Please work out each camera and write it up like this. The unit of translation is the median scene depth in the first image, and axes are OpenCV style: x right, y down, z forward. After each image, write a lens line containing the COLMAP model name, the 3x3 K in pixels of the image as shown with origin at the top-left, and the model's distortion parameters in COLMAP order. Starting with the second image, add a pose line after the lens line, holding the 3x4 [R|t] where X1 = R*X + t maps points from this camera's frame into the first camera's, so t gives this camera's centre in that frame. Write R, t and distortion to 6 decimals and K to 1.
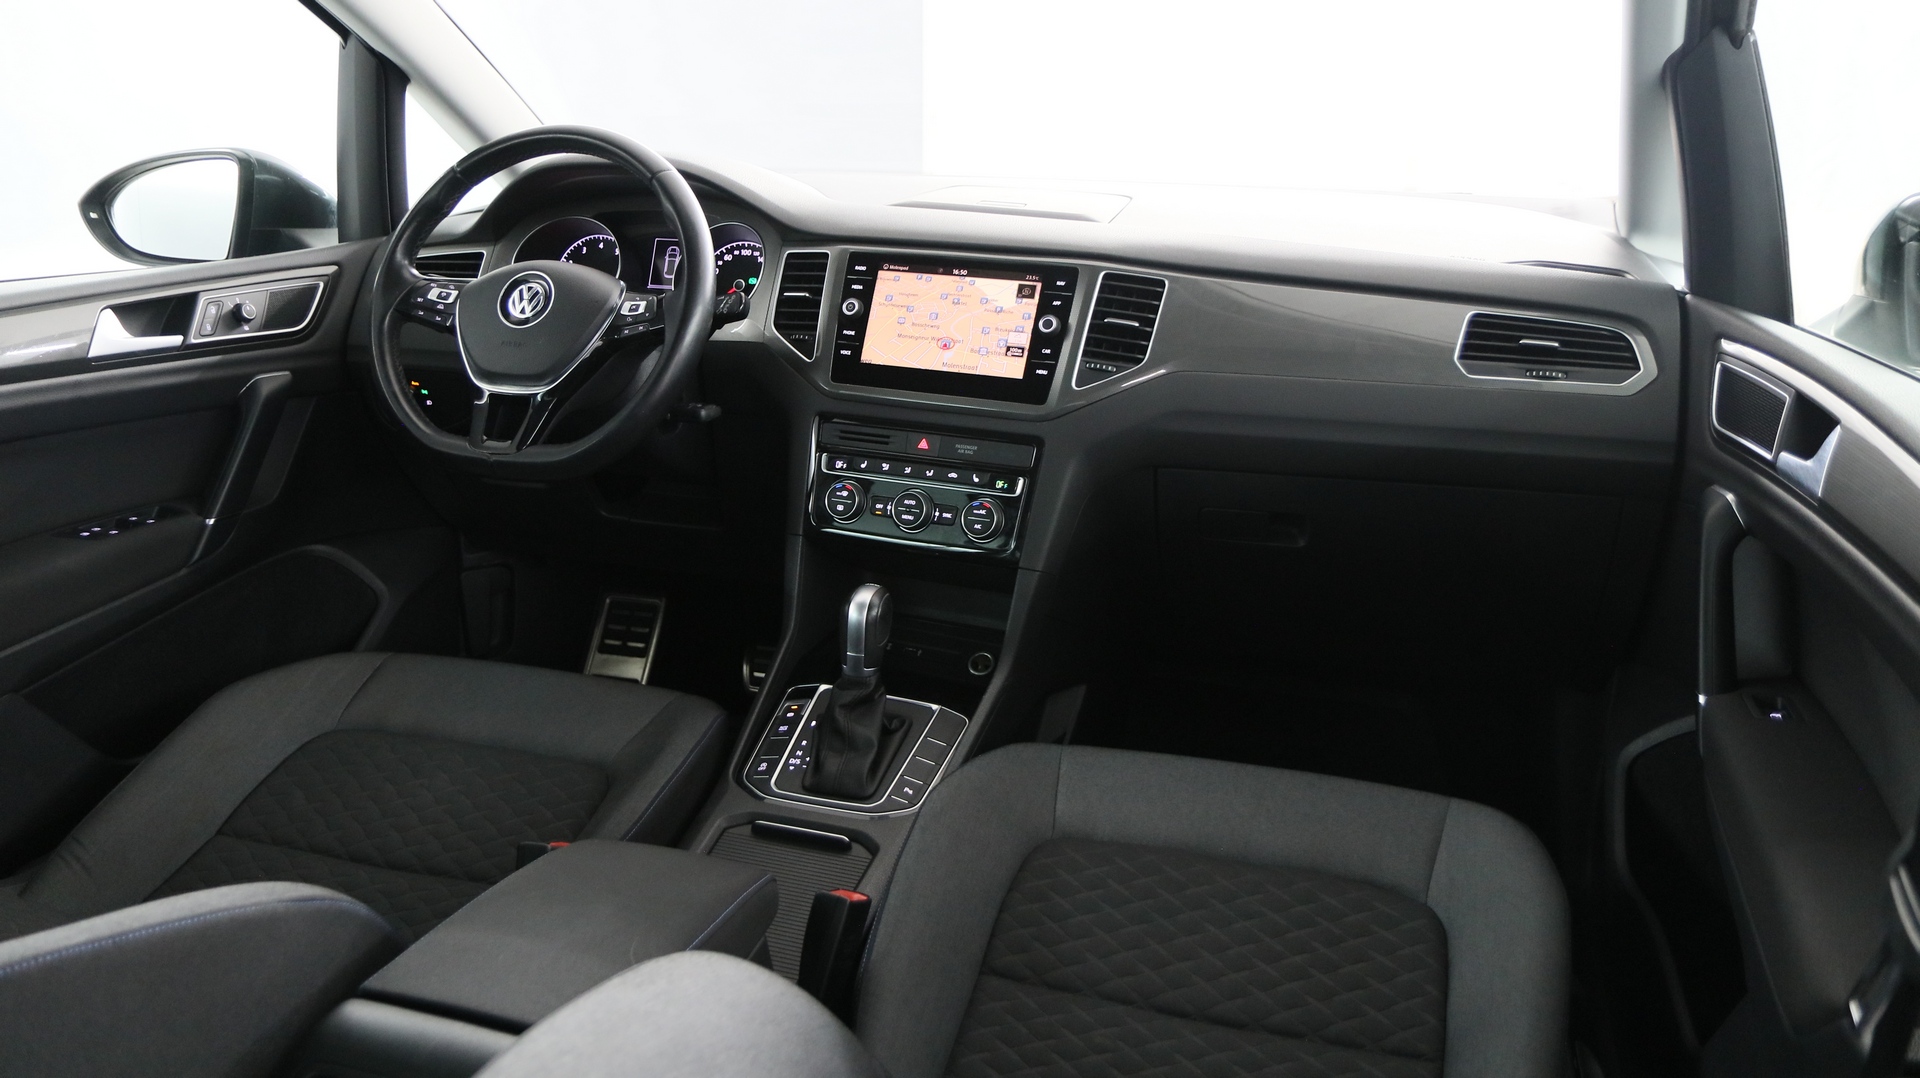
lens RADIAL K [[1450.8, 0, 947.8], [0, 1450.8, 542.2], [0, 0, 1]] dist [-0.021337, 0.011658]
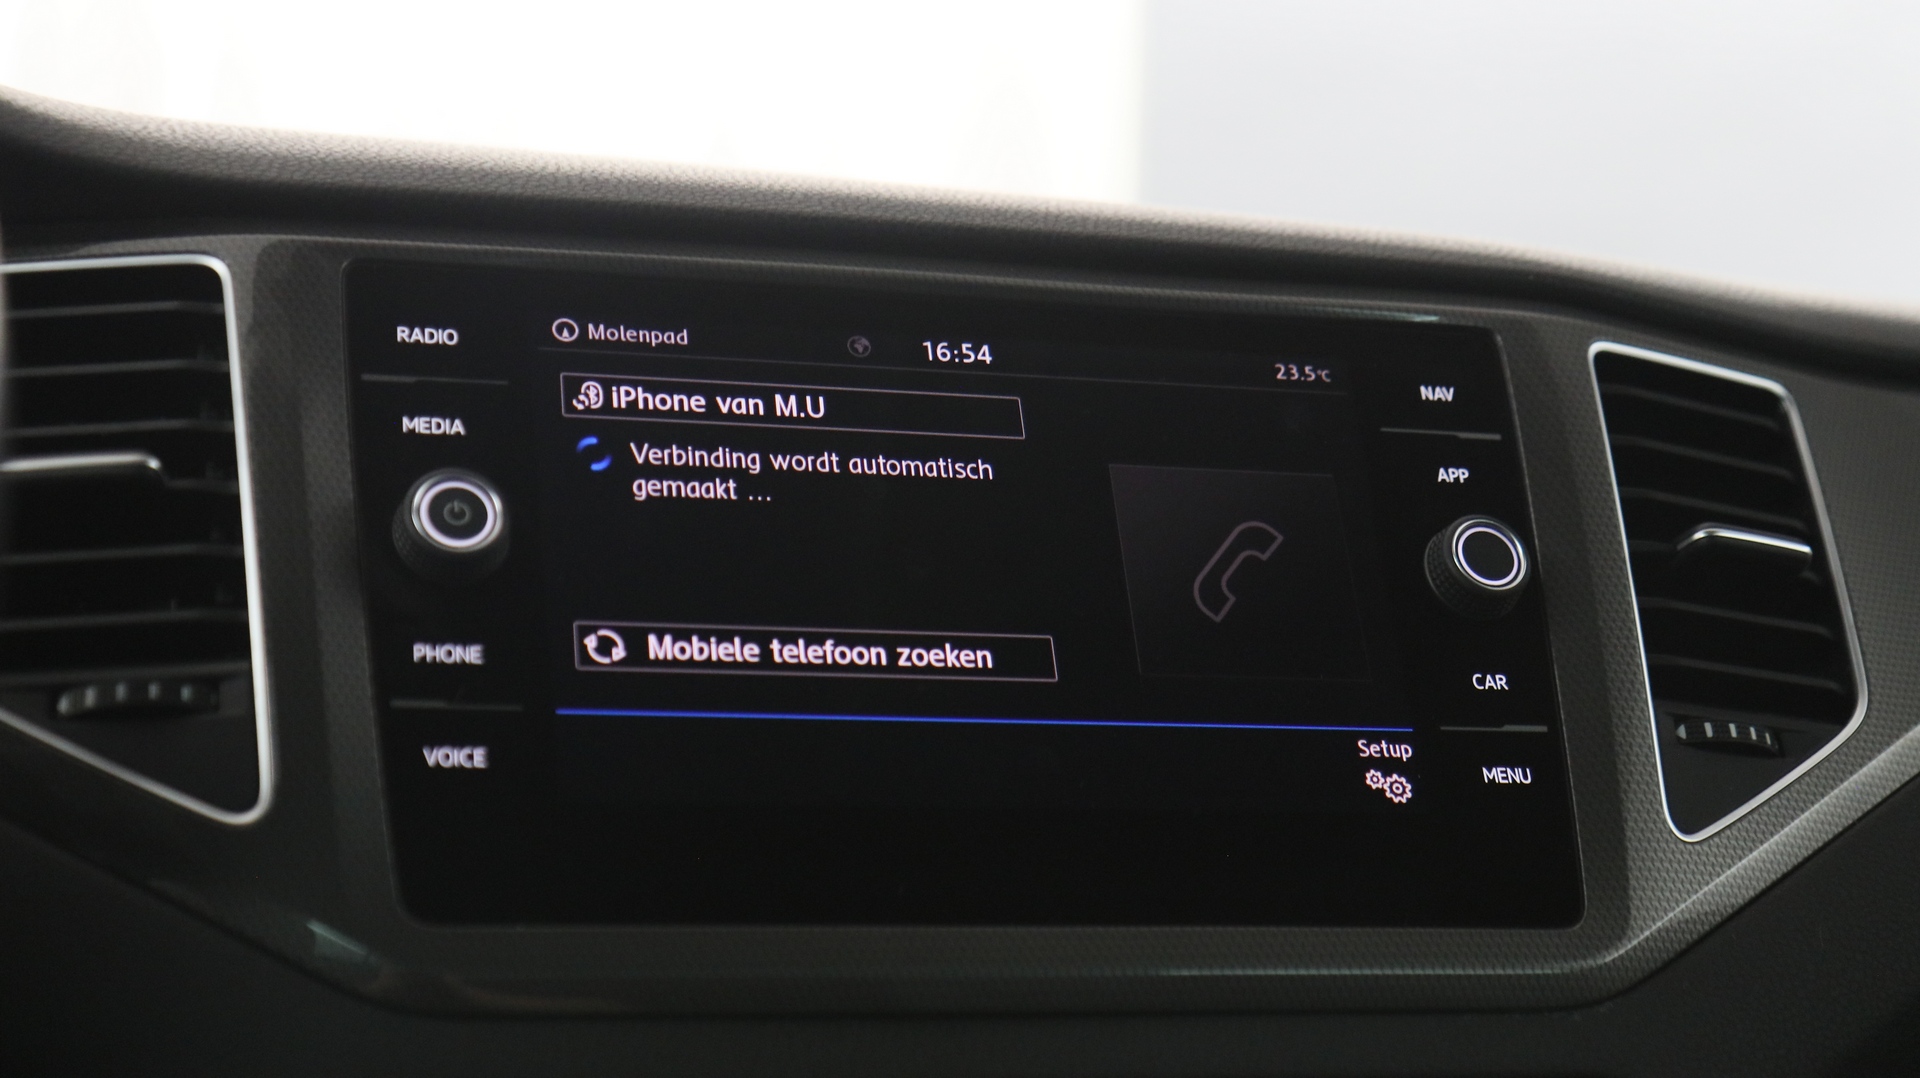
lens RADIAL K [[3072.9, 0, 960.4], [0, 3072.9, 542.9], [0, 0, 1]] dist [-0.005653, 0.000000]
pose [[0.765251, 0.027337, 0.643152, -0.274504], [0.186485, 0.946842, -0.262134, -0.046140], [-0.616129, 0.320537, 0.719473, 0.698881]]
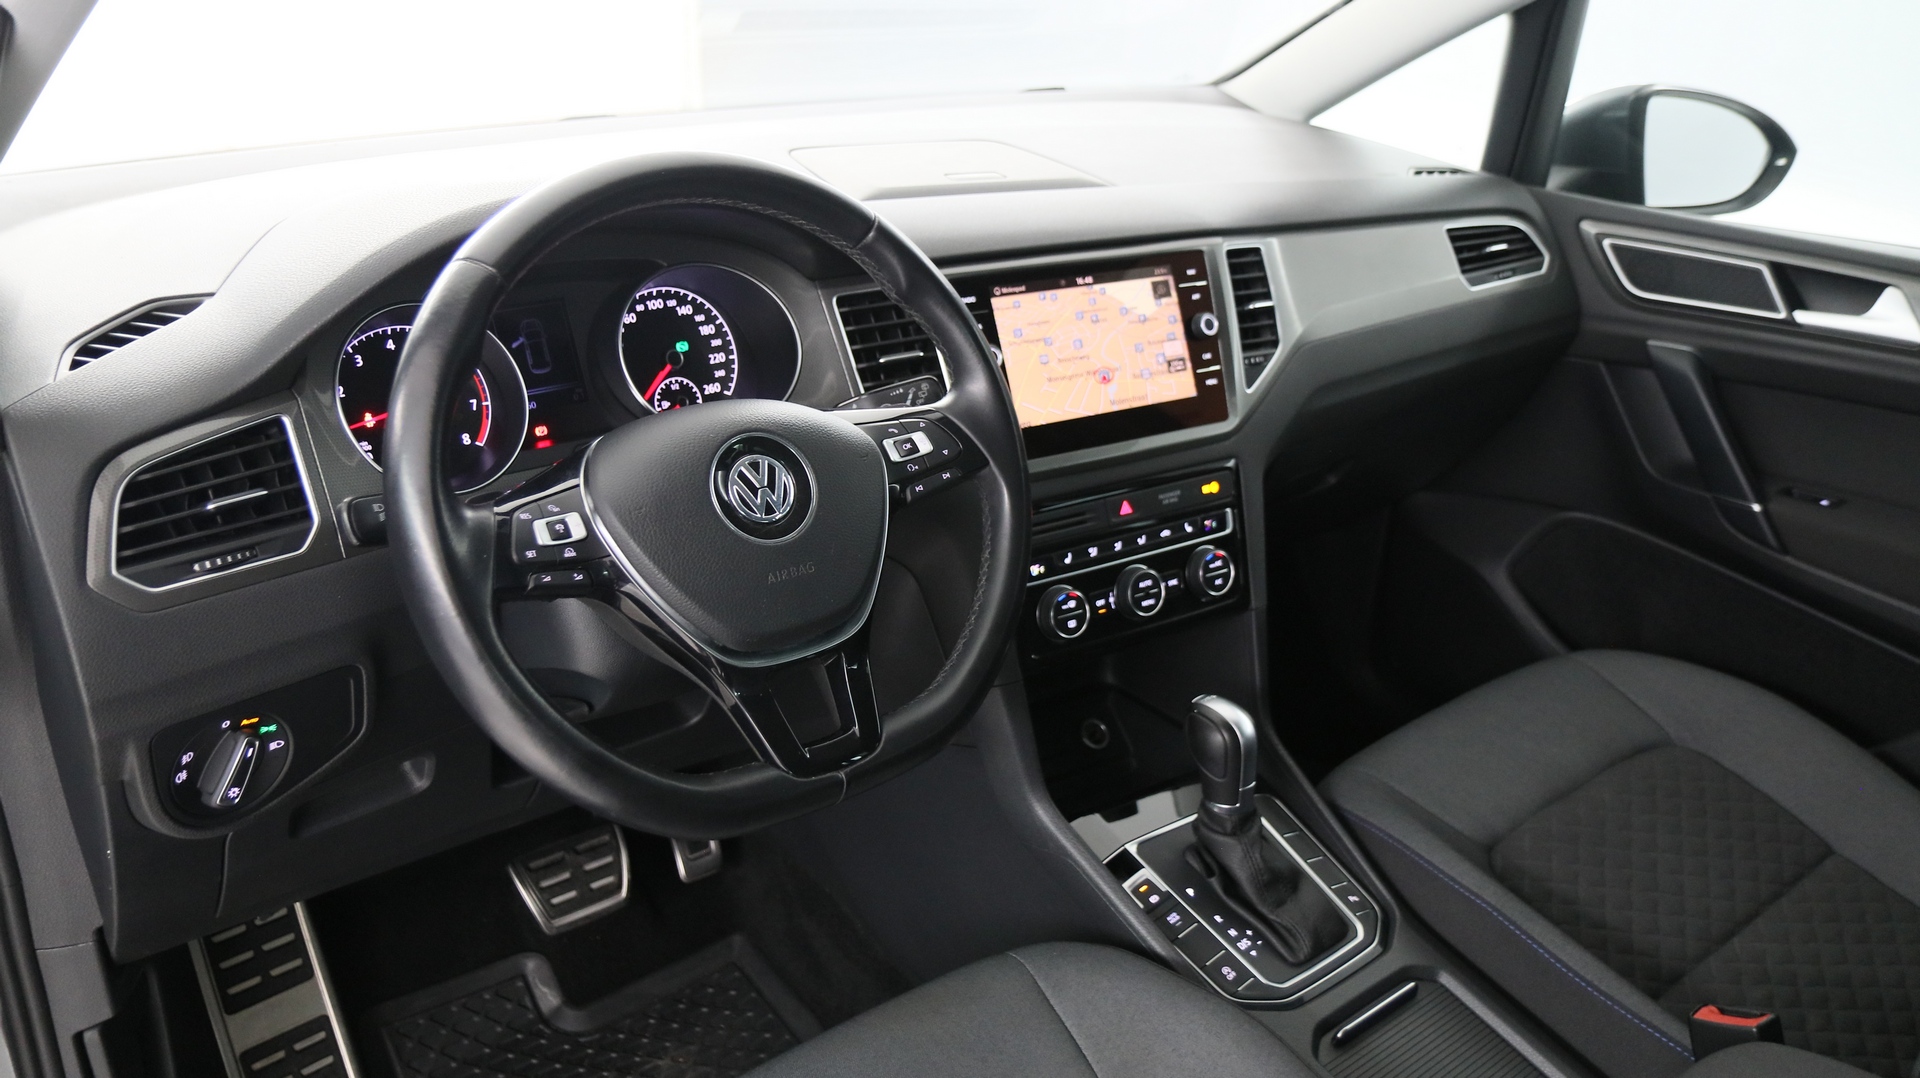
lens RADIAL K [[1450.8, 0, 946.4], [0, 1450.8, 544.3], [0, 0, 1]] dist [-0.021337, 0.011658]
pose [[0.556875, -0.336315, 0.759462, -0.667882], [0.226931, 0.941174, 0.250387, -0.265668], [-0.798995, 0.032911, 0.600437, 0.606926]]
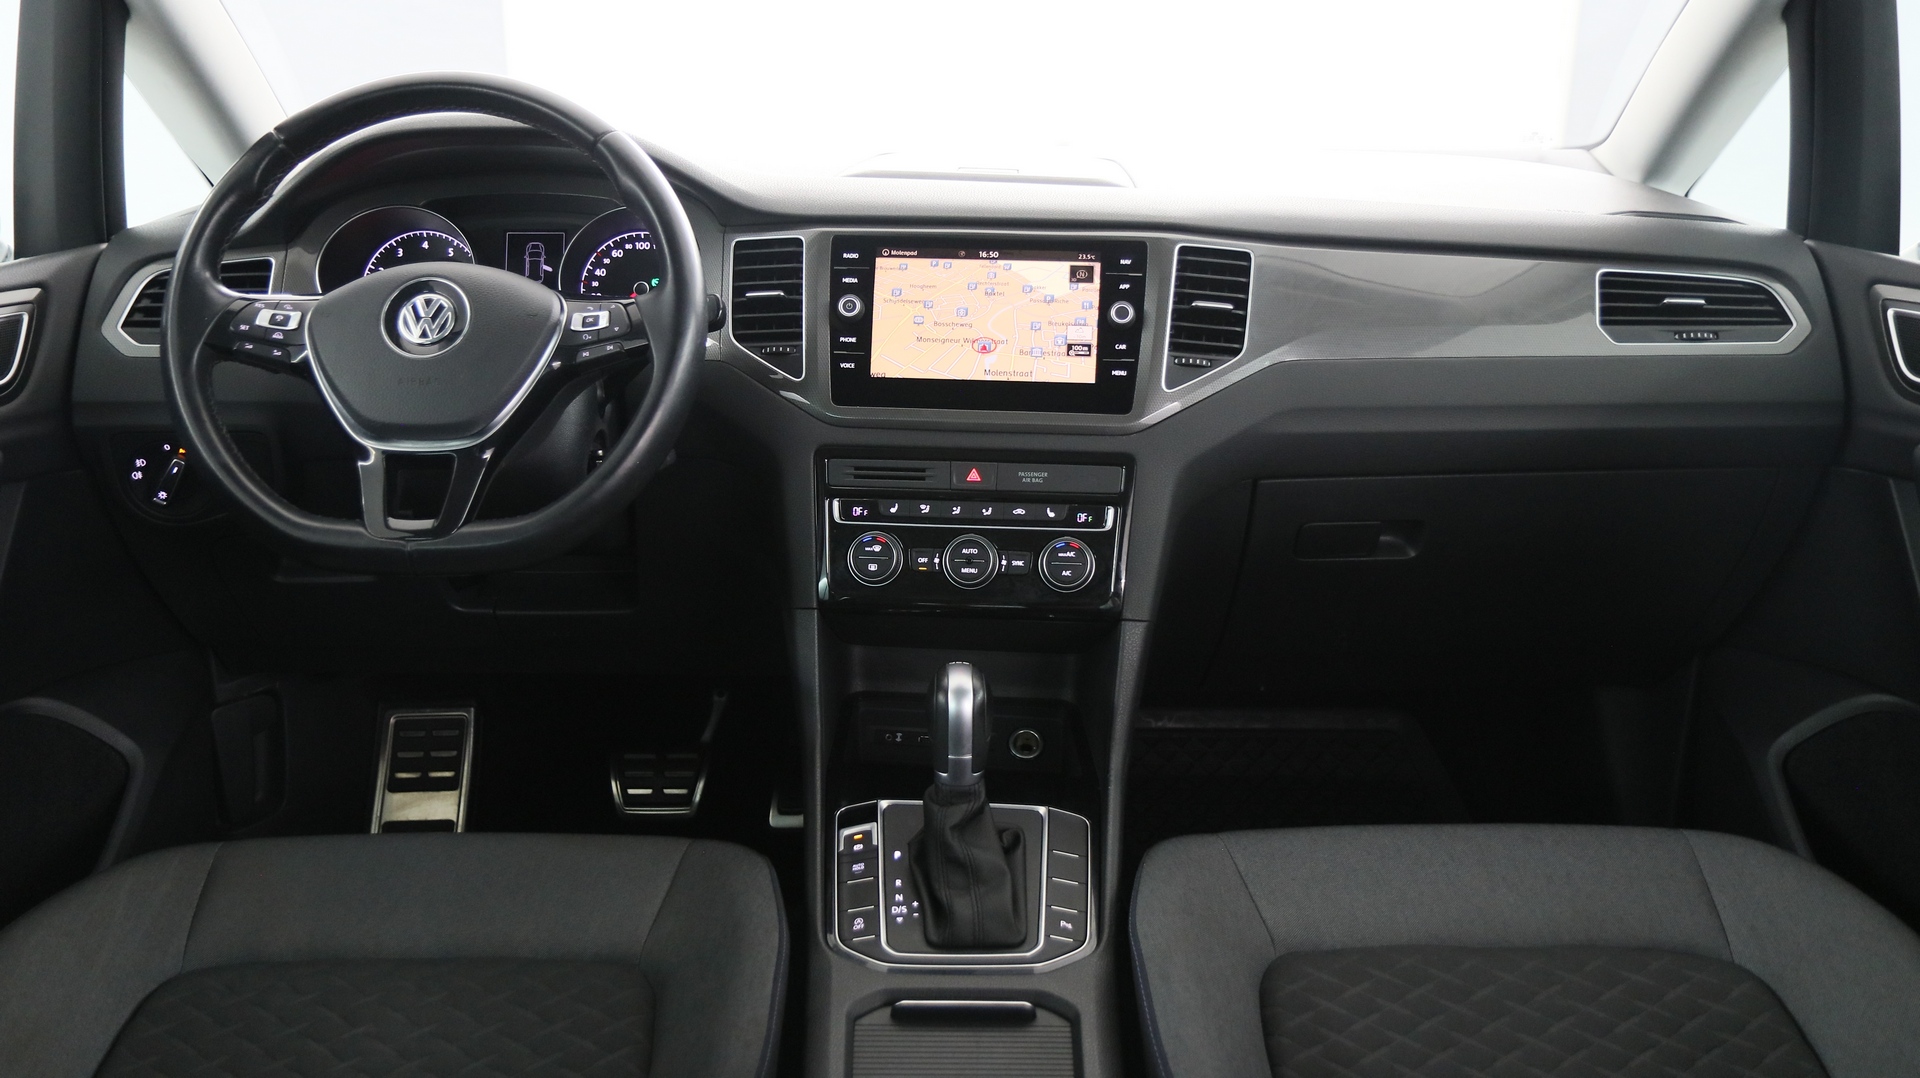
lens RADIAL K [[1572.5, 0, 947.8], [0, 1572.5, 543.6], [0, 0, 1]] dist [-0.008058, 0.021736]
pose [[0.951101, -0.096499, 0.293420, -0.281045], [0.101243, 0.994861, -0.000983, -0.031527], [-0.291817, 0.030642, 0.955983, 0.195810]]
